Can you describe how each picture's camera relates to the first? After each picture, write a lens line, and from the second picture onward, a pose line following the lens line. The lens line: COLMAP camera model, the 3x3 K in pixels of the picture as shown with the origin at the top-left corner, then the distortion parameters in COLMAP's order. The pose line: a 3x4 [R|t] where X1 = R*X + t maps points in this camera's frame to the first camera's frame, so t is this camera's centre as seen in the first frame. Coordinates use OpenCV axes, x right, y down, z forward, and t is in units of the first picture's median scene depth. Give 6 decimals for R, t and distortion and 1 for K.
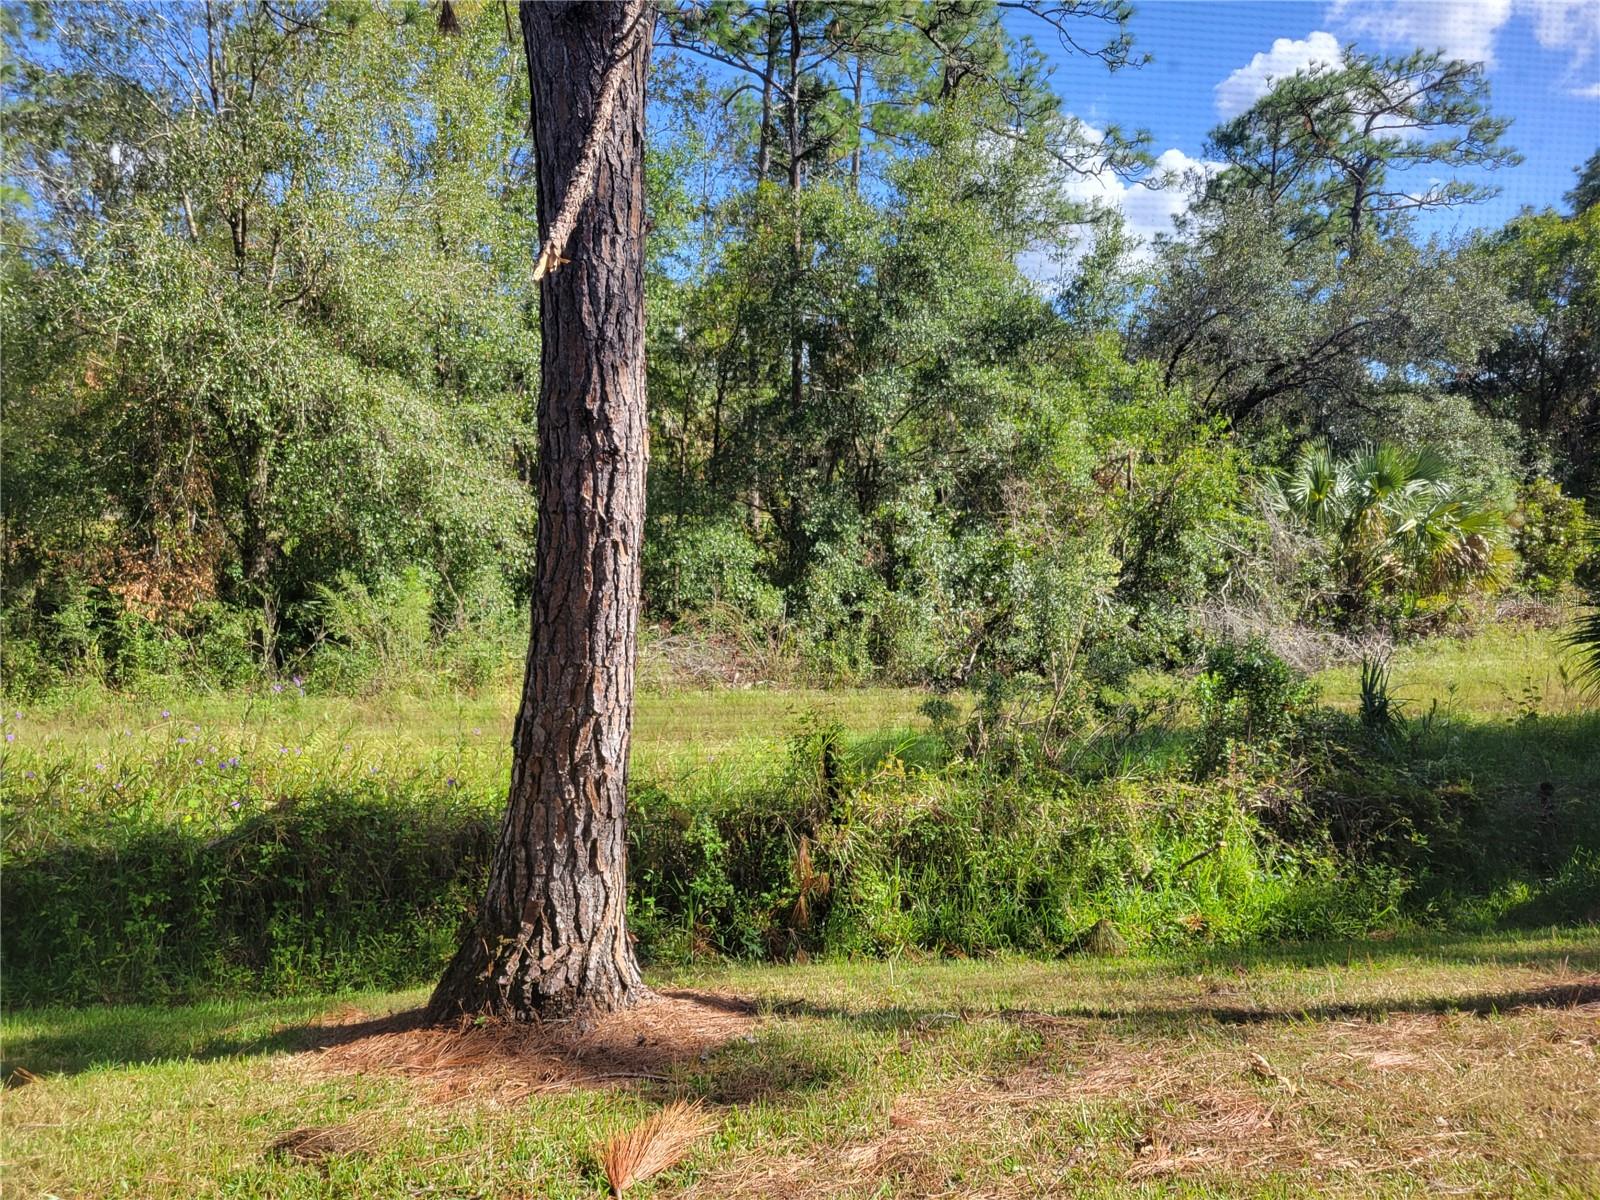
lens RADIAL K [[1190.1, 0, 773.4], [0, 1190.1, 619.7], [0, 0, 1]] dist [0.041707, -0.017803]
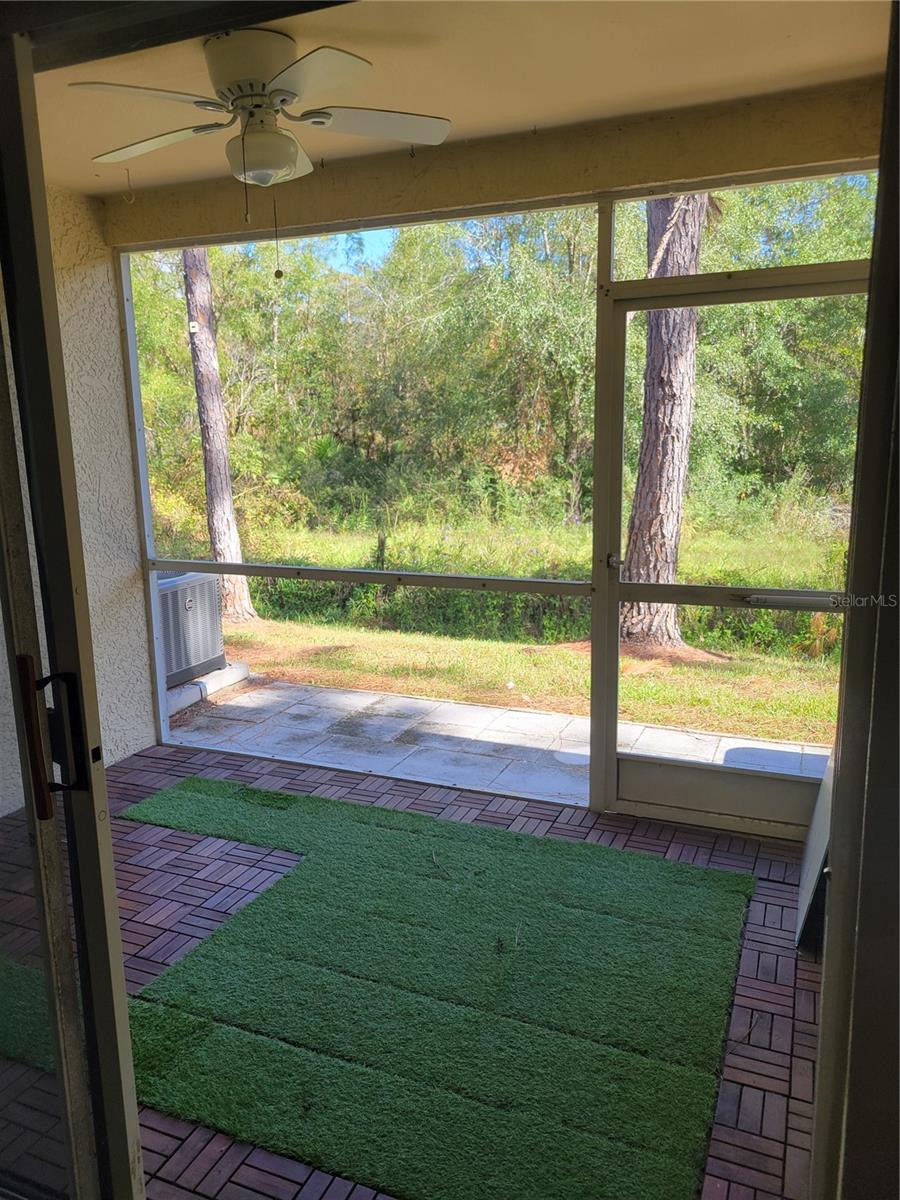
lens RADIAL K [[892.6, 0, 441.0], [0, 892.6, 604.5], [0, 0, 1]] dist [0.041707, -0.017803]
pose [[0.839768, 0.090141, -0.535410, 0.137155], [-0.027244, 0.991876, 0.124260, 0.015926], [0.542261, -0.089763, 0.835401, -0.212817]]
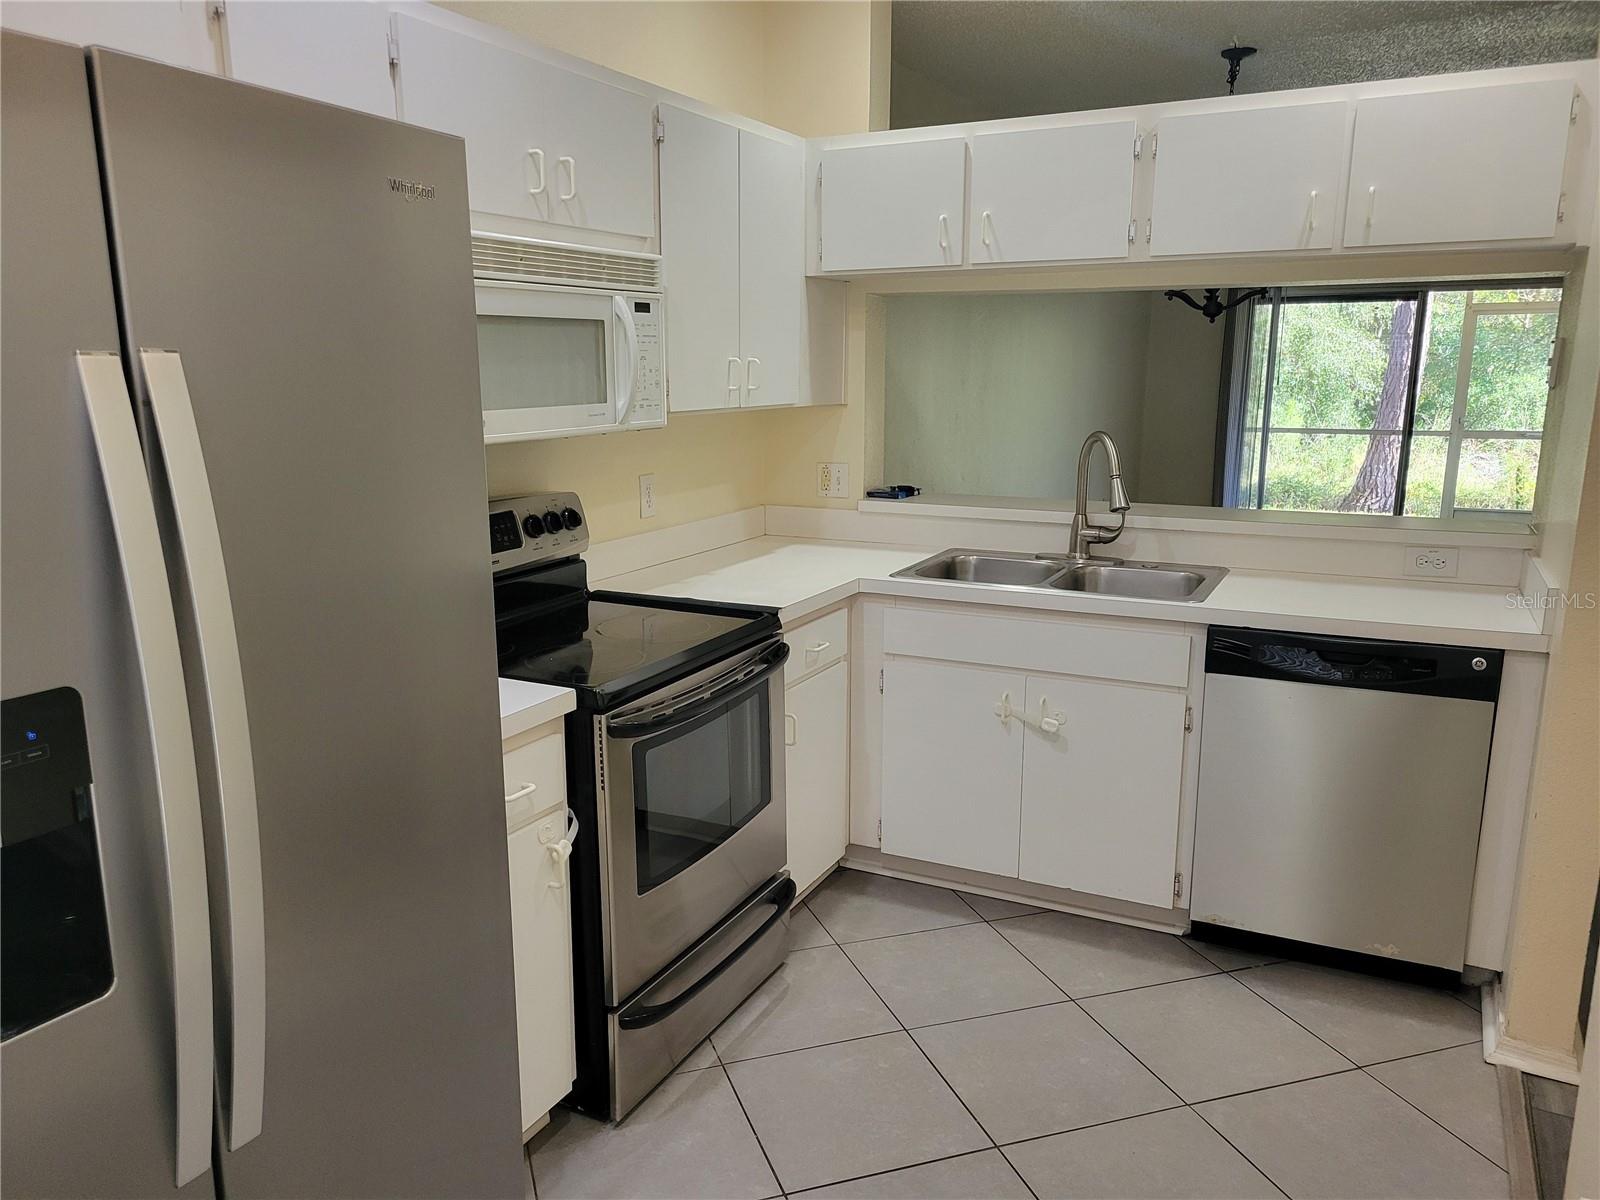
lens RADIAL K [[1190.1, 0, 789.9], [0, 1190.1, 626.3], [0, 0, 1]] dist [0.041707, -0.017803]
pose [[0.799363, 0.128749, -0.586892, 0.170509], [-0.053659, 0.988166, 0.143693, 0.076847], [0.598447, -0.083371, 0.796812, -0.875257]]
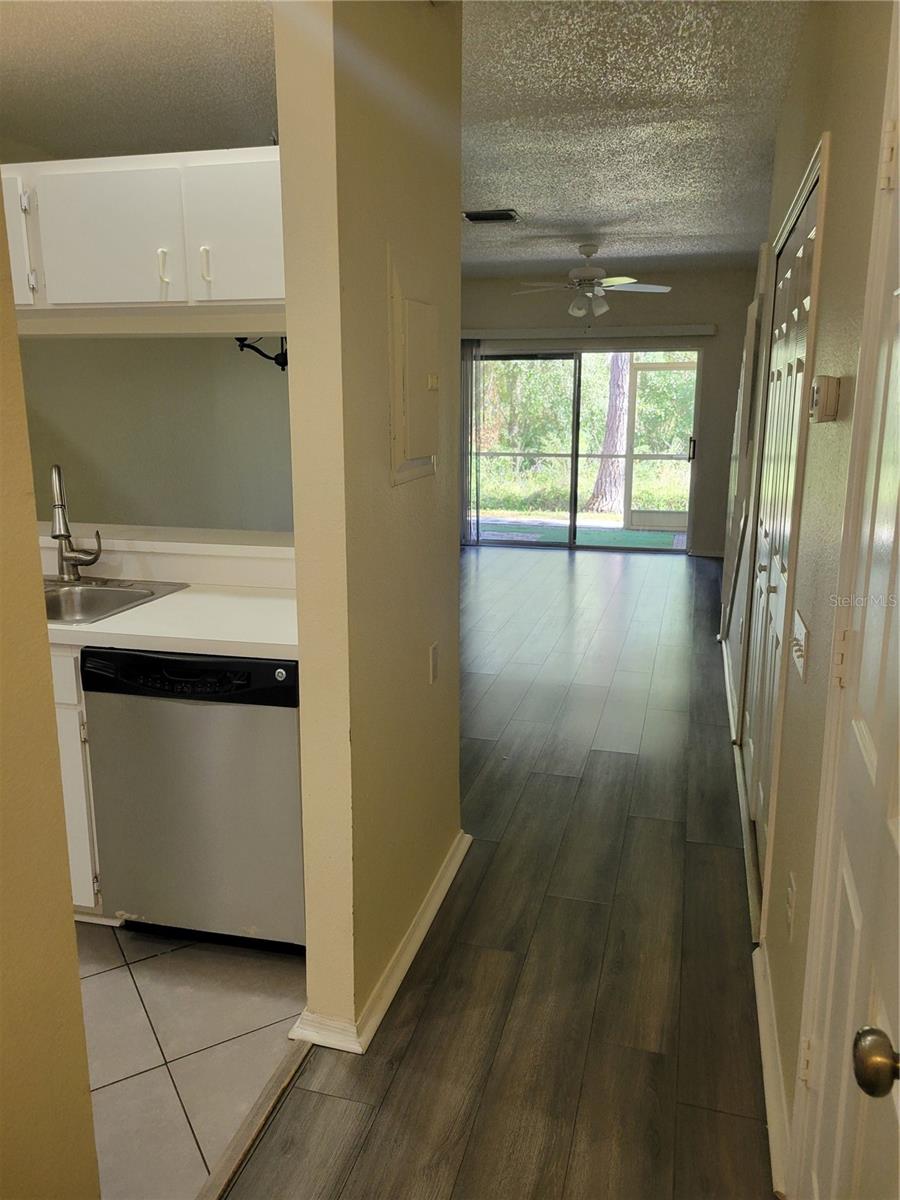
lens RADIAL K [[892.6, 0, 457.8], [0, 892.6, 590.5], [0, 0, 1]] dist [0.041707, -0.017803]
pose [[0.910269, 0.084748, -0.405251, 0.237709], [-0.037842, 0.991759, 0.122399, 0.069090], [0.412284, -0.096080, 0.905975, -0.787228]]
